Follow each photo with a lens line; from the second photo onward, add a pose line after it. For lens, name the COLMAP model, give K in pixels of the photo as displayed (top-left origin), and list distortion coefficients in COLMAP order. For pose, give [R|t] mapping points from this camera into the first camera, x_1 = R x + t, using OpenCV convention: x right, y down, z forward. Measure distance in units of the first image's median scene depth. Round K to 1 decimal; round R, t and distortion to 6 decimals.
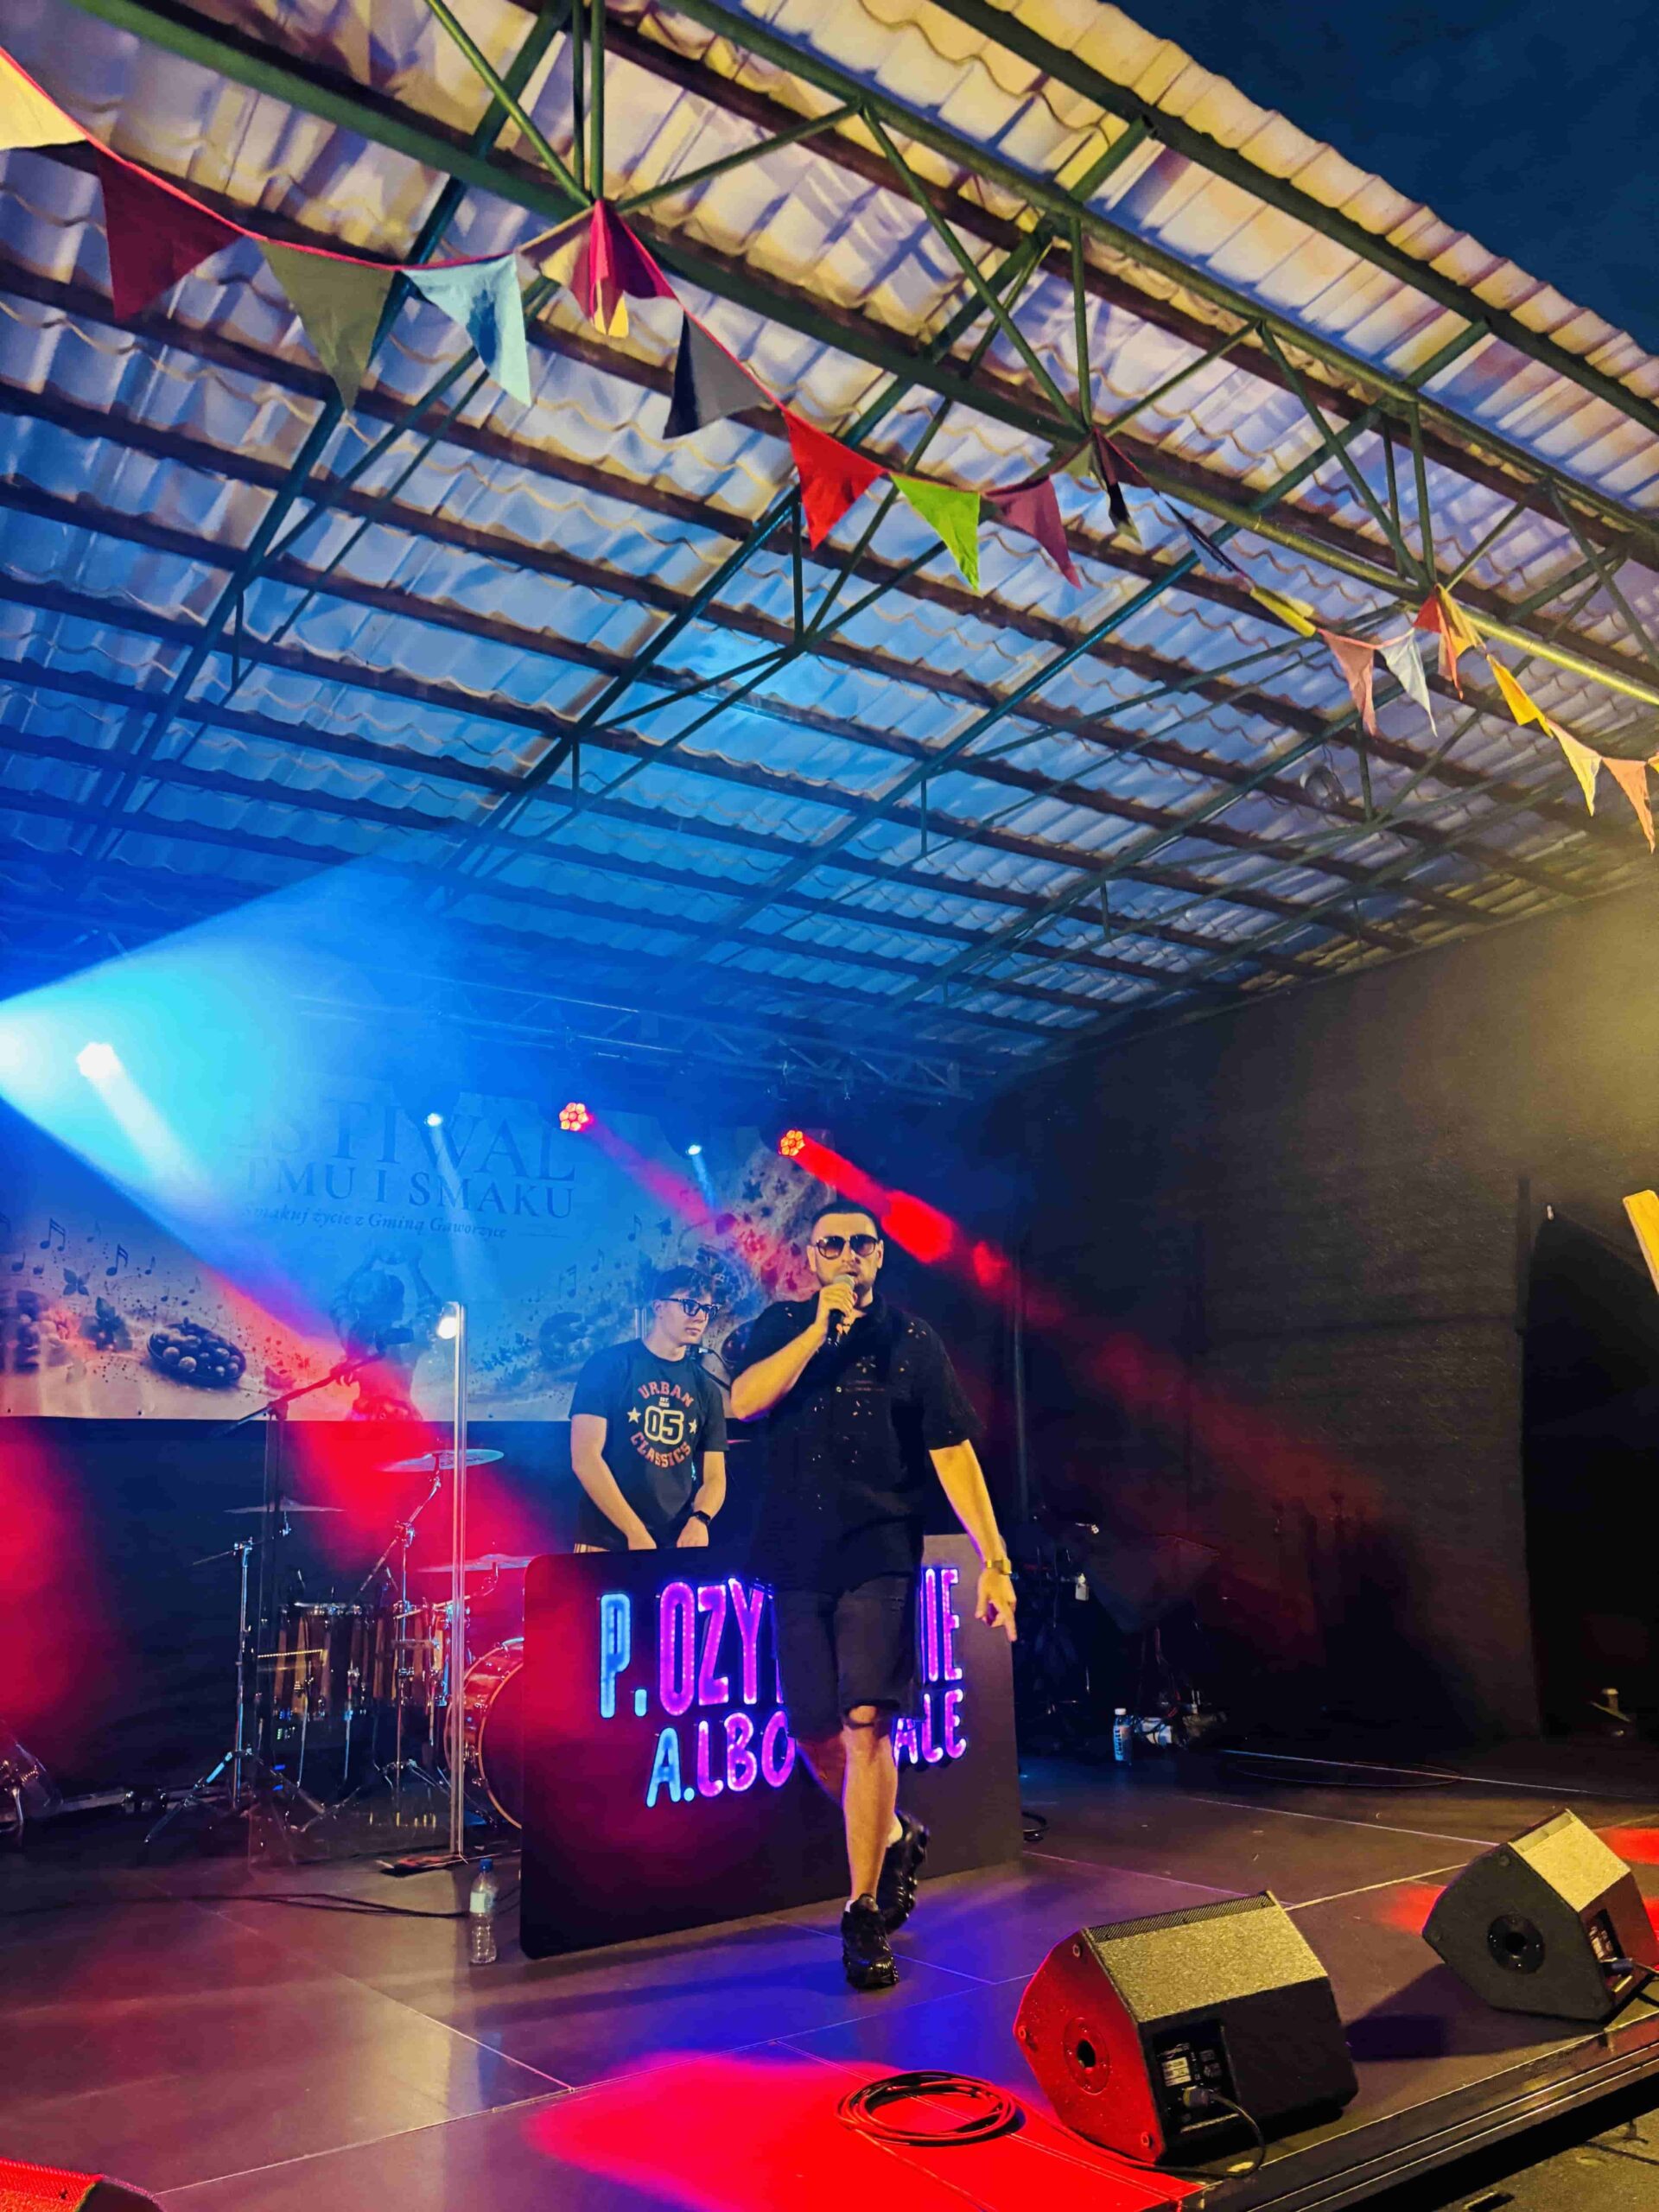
lens RADIAL K [[1660.0, 0, 829.5], [0, 1660.0, 1106.0], [0, 0, 1]] dist [0.002857, 0.003893]
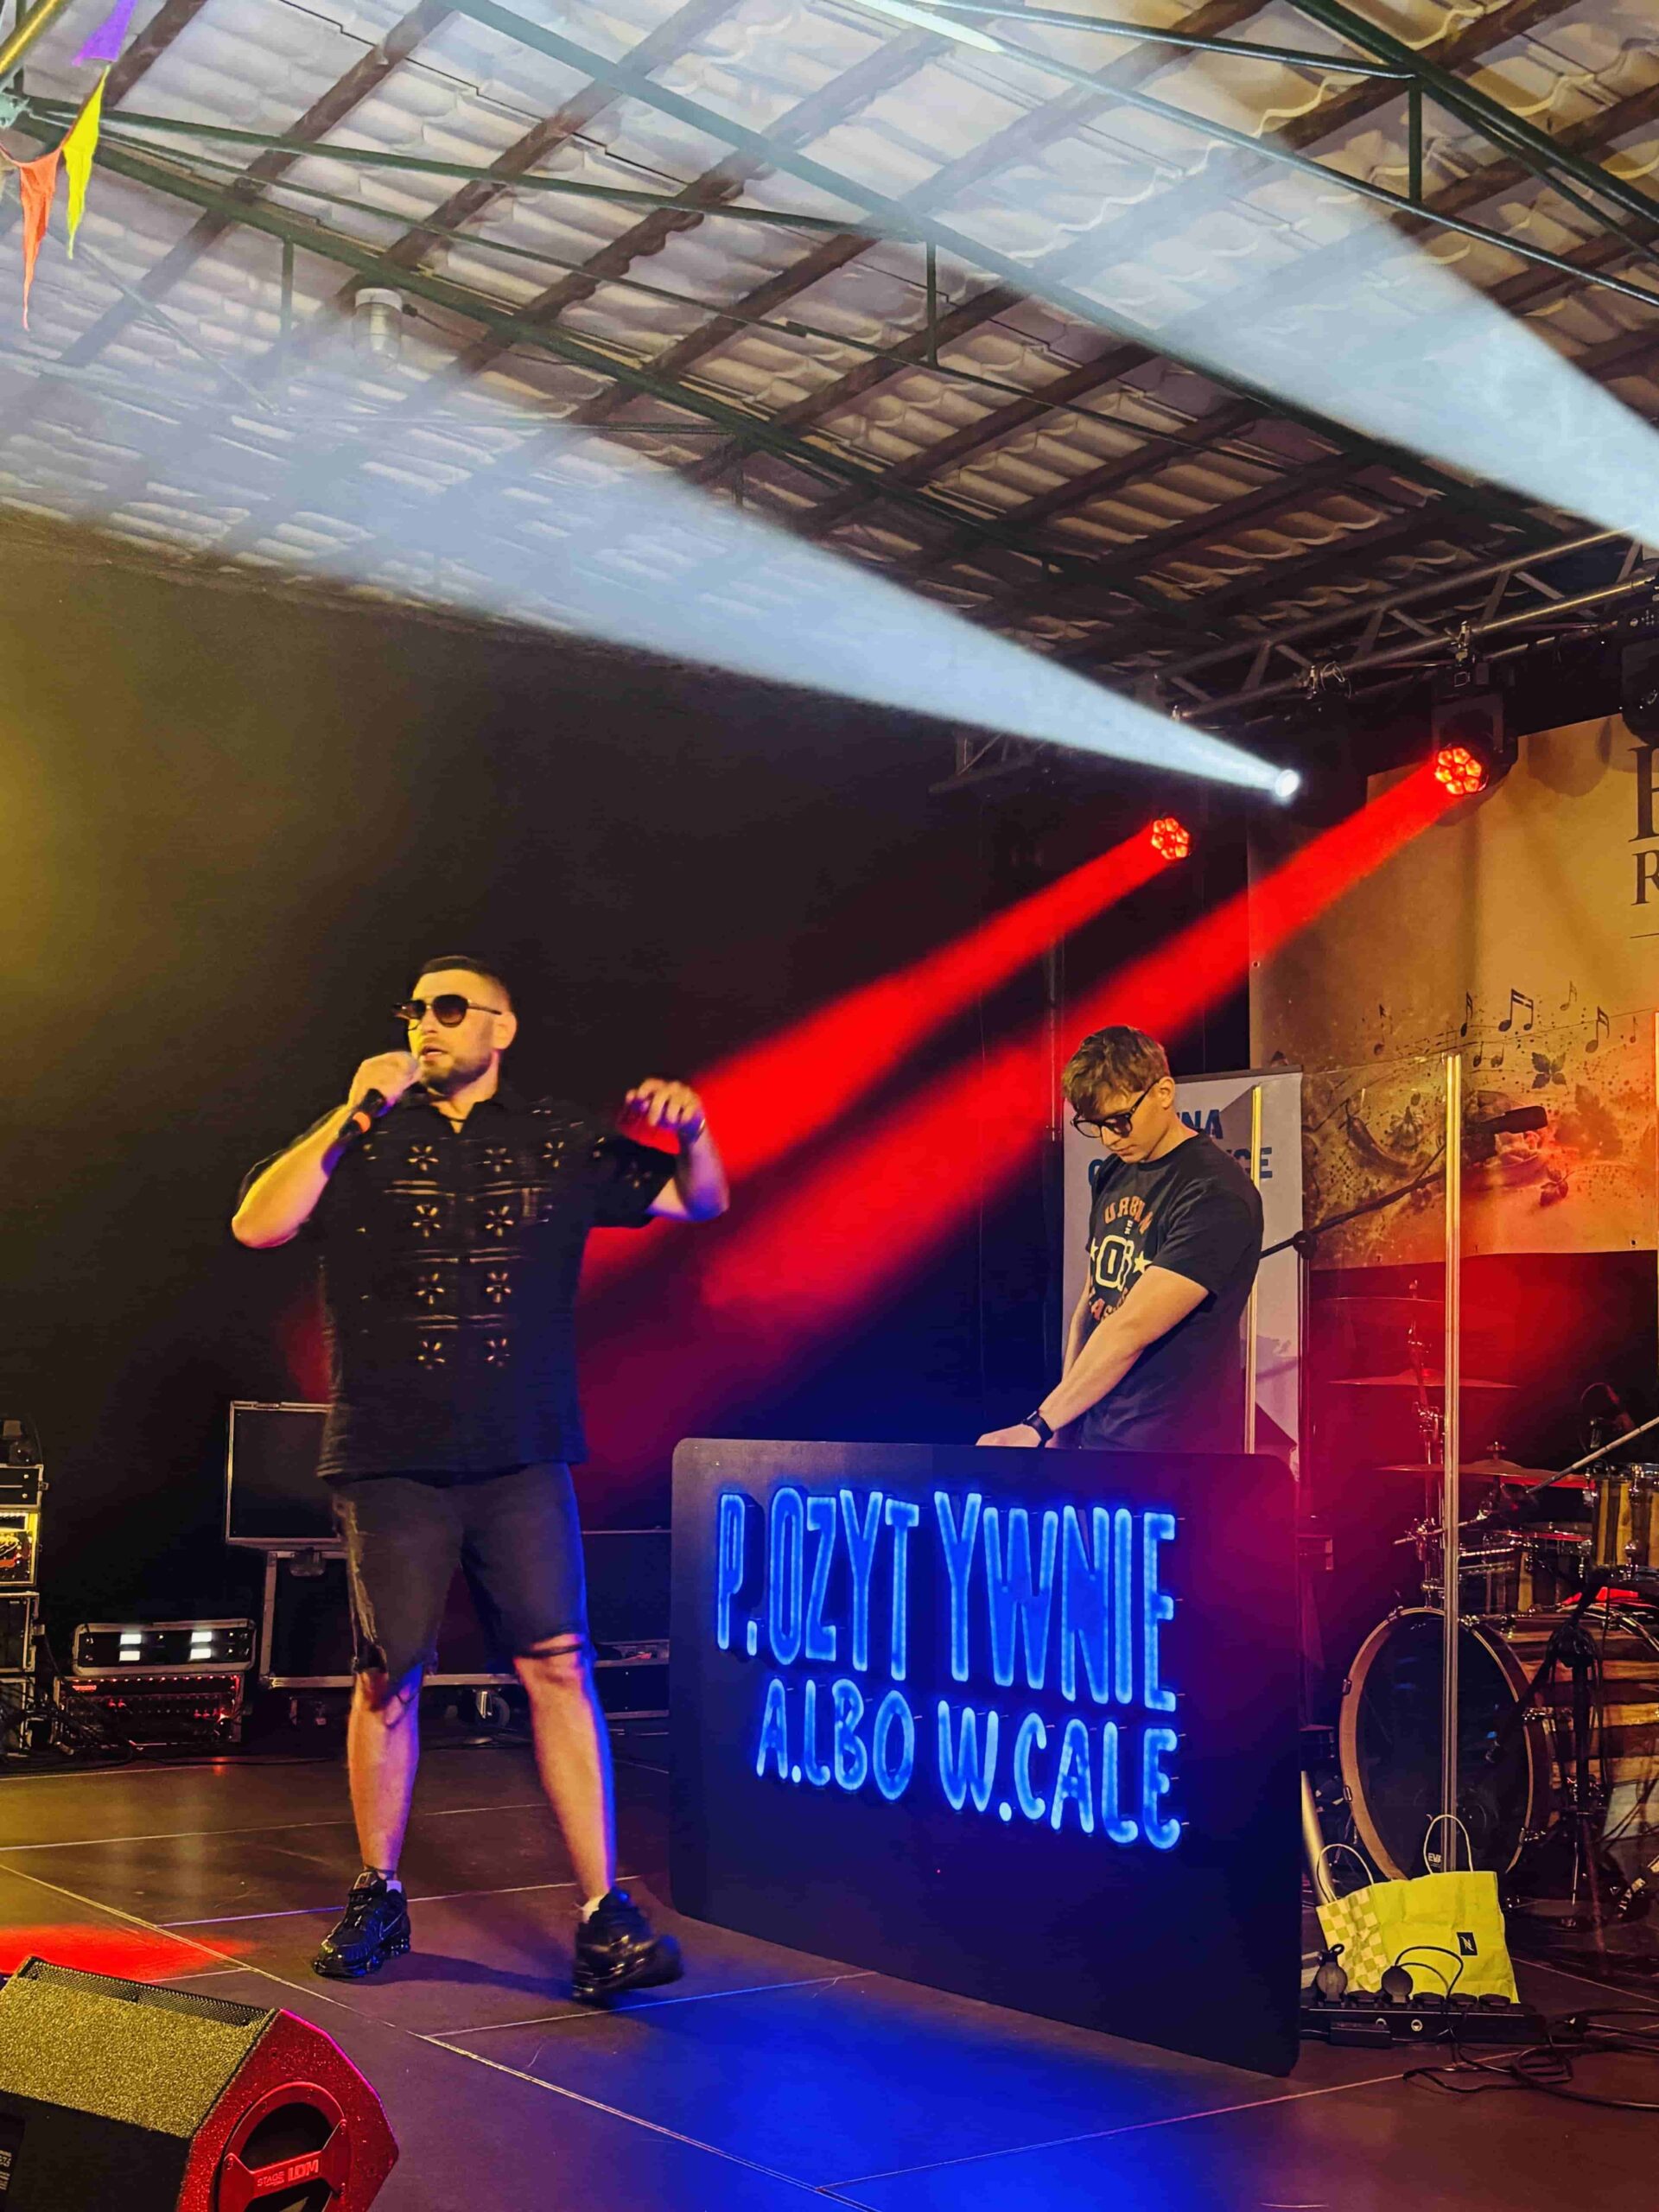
lens RADIAL K [[2628.4, 0, 829.5], [0, 2628.4, 1106.0], [0, 0, 1]] dist [0.135776, -0.441291]
pose [[0.024783, -0.082368, -0.996294, 0.787684], [0.224259, 0.971658, -0.074752, 0.158751], [0.974214, -0.221576, 0.042552, 0.741542]]
